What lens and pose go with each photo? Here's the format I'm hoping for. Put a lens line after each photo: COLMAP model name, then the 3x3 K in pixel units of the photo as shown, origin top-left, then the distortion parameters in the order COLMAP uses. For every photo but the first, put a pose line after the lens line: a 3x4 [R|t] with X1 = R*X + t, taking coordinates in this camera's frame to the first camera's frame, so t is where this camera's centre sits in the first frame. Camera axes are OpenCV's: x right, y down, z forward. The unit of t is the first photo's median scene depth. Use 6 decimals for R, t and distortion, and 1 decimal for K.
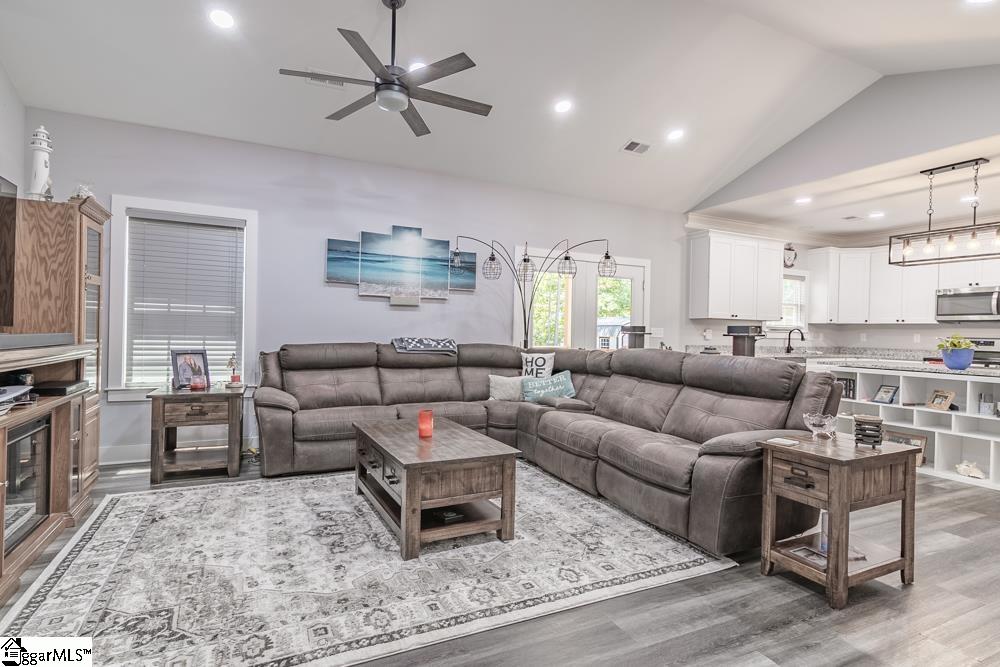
lens RADIAL K [[515.6, 0, 498.7], [0, 515.6, 333.7], [0, 0, 1]] dist [0.021376, 0.000434]
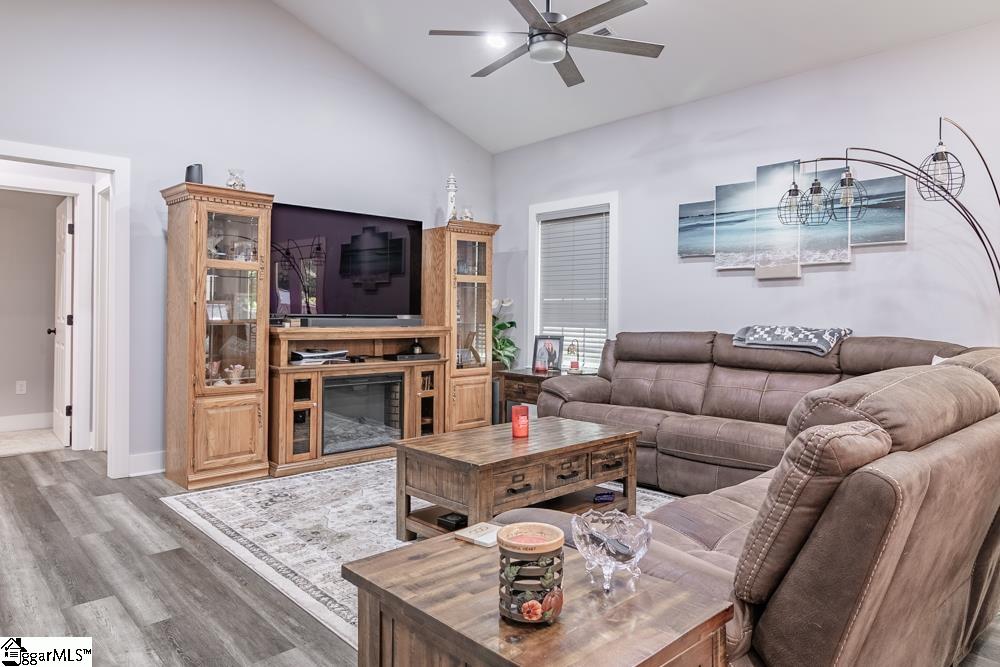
lens RADIAL K [[640.3, 0, 499.1], [0, 640.3, 326.8], [0, 0, 1]] dist [-0.004133, 0.008640]
pose [[0.283783, 0.001957, -0.958887, 0.562646], [-0.006652, 0.999978, 0.000073, 0.012139], [0.958865, 0.006357, 0.283790, 0.435309]]
